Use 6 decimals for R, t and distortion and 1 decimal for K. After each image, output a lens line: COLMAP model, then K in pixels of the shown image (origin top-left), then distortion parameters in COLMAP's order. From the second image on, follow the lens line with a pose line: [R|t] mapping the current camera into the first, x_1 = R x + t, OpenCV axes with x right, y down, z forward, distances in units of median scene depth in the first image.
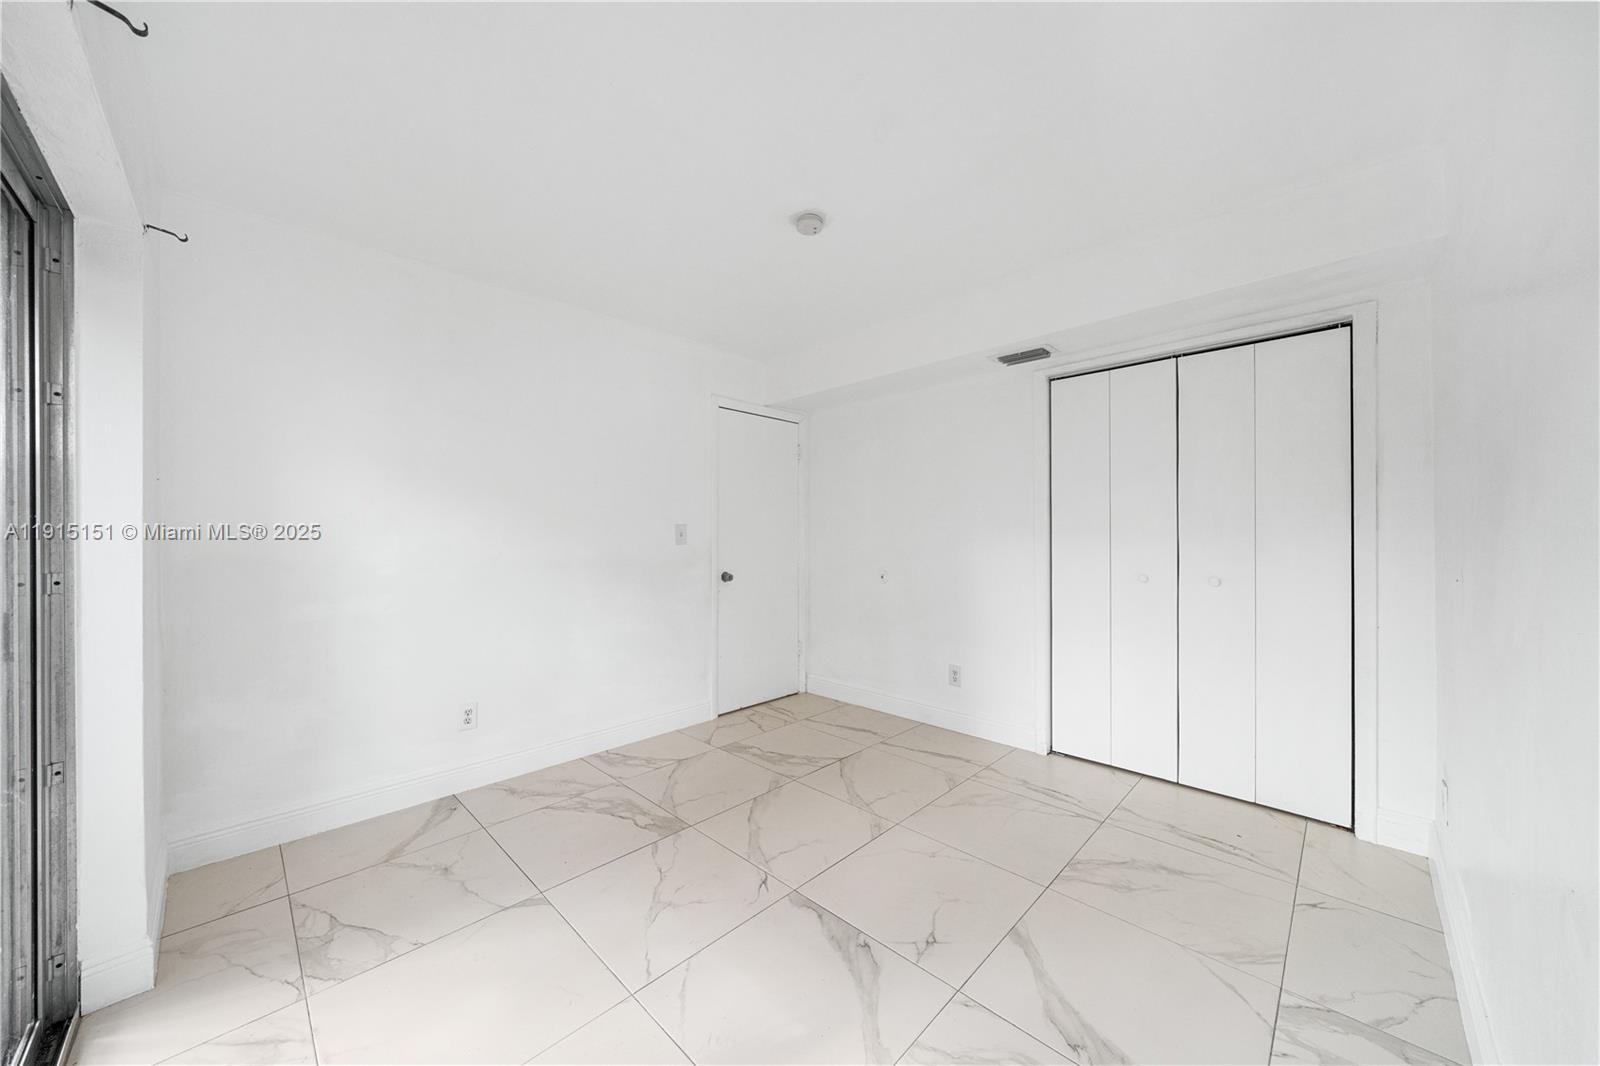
lens RADIAL K [[540.1, 0, 800.0], [0, 540.1, 533.0], [0, 0, 1]] dist [-0.000566, -0.000020]
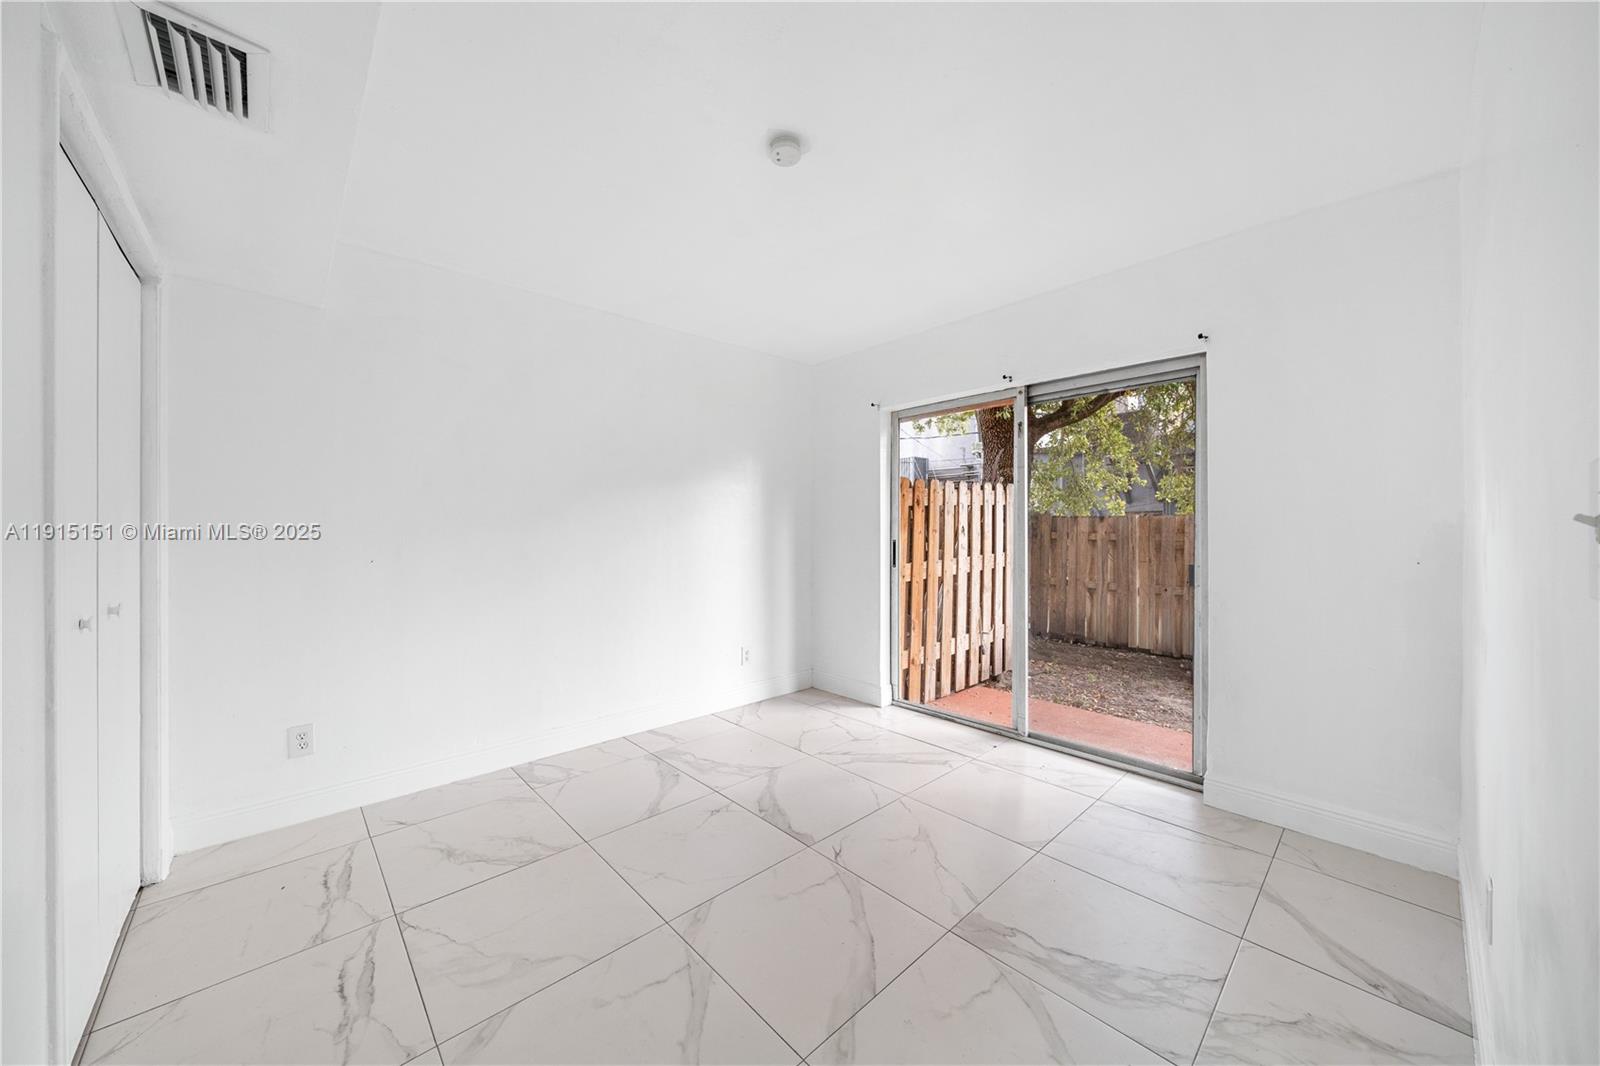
lens RADIAL K [[540.1, 0, 800.0], [0, 540.1, 533.0], [0, 0, 1]] dist [-0.000566, -0.000020]
pose [[-0.999016, 0.003761, 0.044180, -0.034516], [0.004184, 0.999946, 0.009480, 0.000533], [-0.044142, 0.009655, -0.998979, 1.713611]]
